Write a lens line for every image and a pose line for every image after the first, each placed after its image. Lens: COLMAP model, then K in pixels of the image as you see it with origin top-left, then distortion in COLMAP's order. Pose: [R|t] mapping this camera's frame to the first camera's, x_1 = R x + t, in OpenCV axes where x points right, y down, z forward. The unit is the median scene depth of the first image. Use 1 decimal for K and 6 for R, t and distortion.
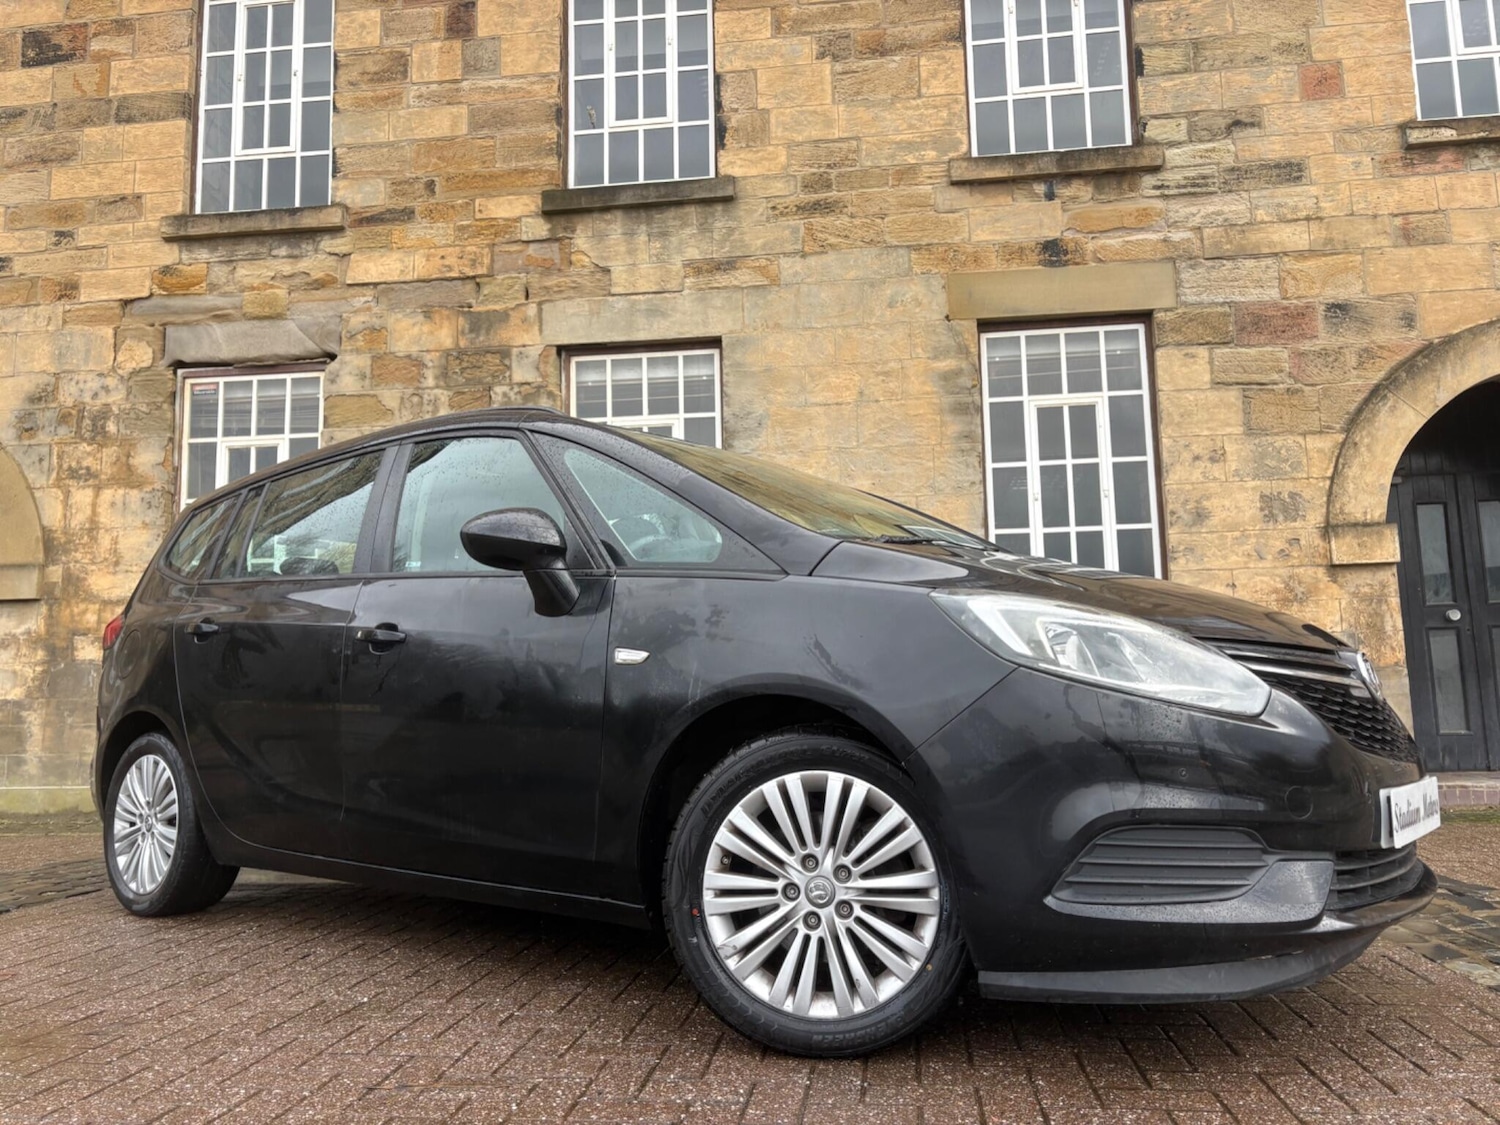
lens RADIAL K [[1143.5, 0, 765.2], [0, 1143.5, 537.1], [0, 0, 1]] dist [0.033746, -0.031331]
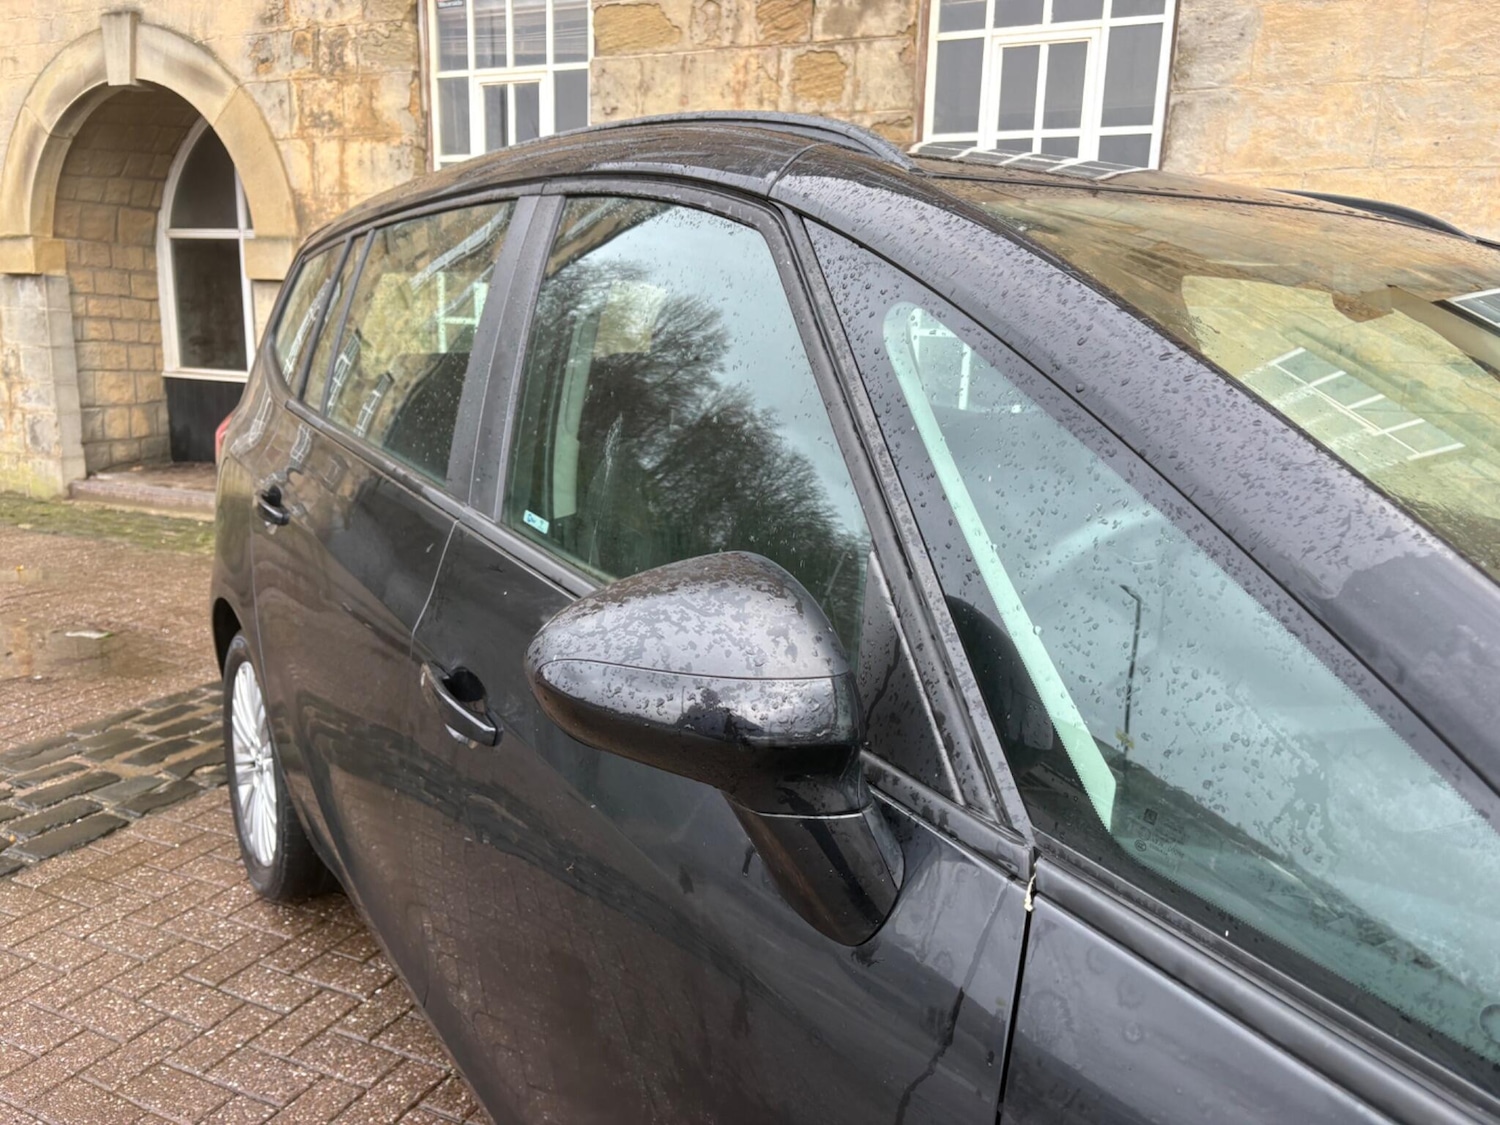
lens RADIAL K [[1143.5, 0, 773.1], [0, 1143.5, 561.5], [0, 0, 1]] dist [0.033746, -0.031331]
pose [[0.954848, 0.107110, -0.277115, -0.042379], [-0.009502, 0.943282, 0.331856, -0.036838], [0.296942, -0.314239, 0.901709, 0.291646]]
